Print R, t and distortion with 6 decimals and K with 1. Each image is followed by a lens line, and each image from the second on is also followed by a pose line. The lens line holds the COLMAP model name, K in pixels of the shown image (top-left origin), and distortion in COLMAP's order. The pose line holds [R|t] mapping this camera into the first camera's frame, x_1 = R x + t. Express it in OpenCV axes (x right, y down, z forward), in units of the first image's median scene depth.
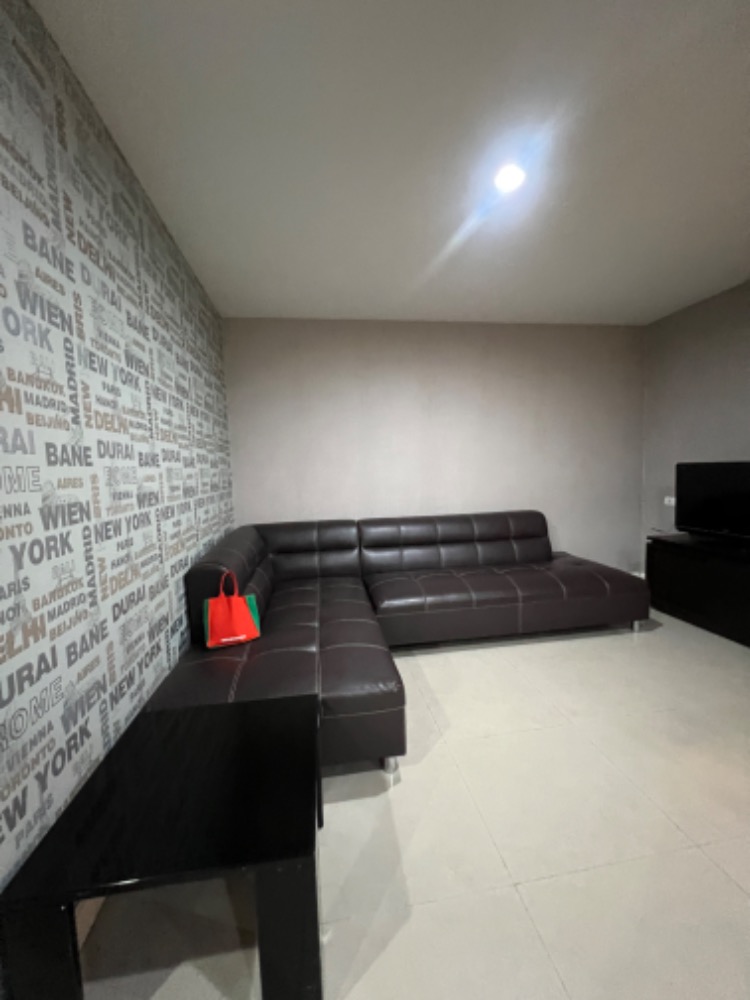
lens RADIAL K [[399.7, 0, 375.4], [0, 399.7, 498.7], [0, 0, 1]] dist [-0.000907, 0.000552]
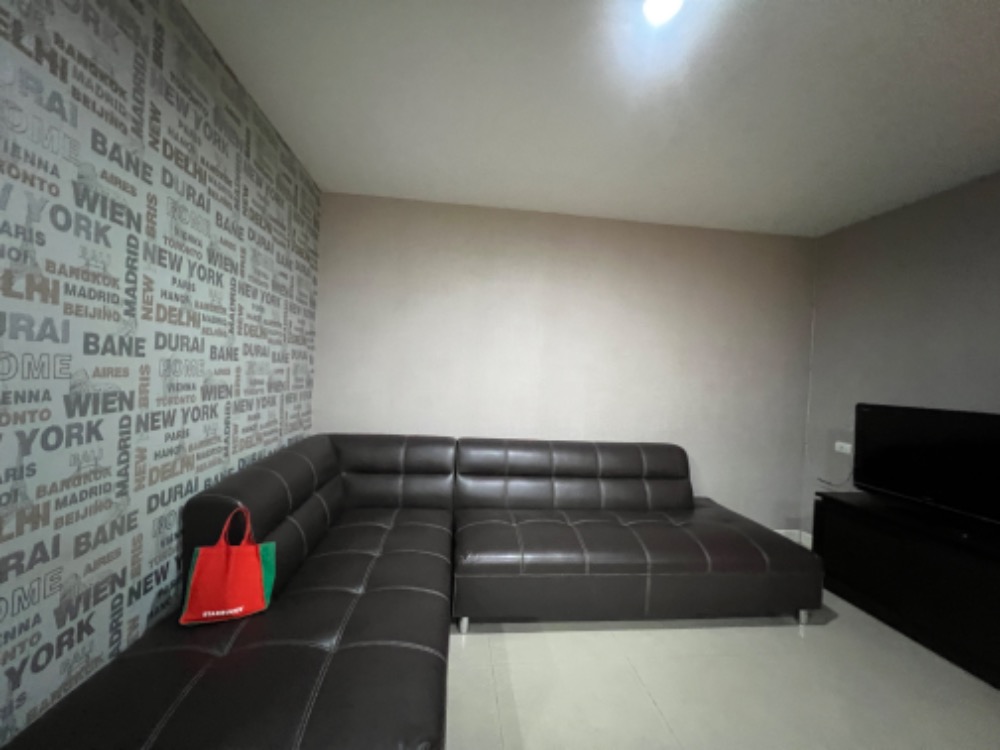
lens RADIAL K [[399.7, 0, 500.3], [0, 399.7, 375.7], [0, 0, 1]] dist [-0.000907, 0.000552]
pose [[0.995839, 0.082657, -0.038382, 0.068073], [-0.085079, 0.994154, -0.066474, -0.029883], [0.032663, 0.069463, 0.997050, 0.178204]]
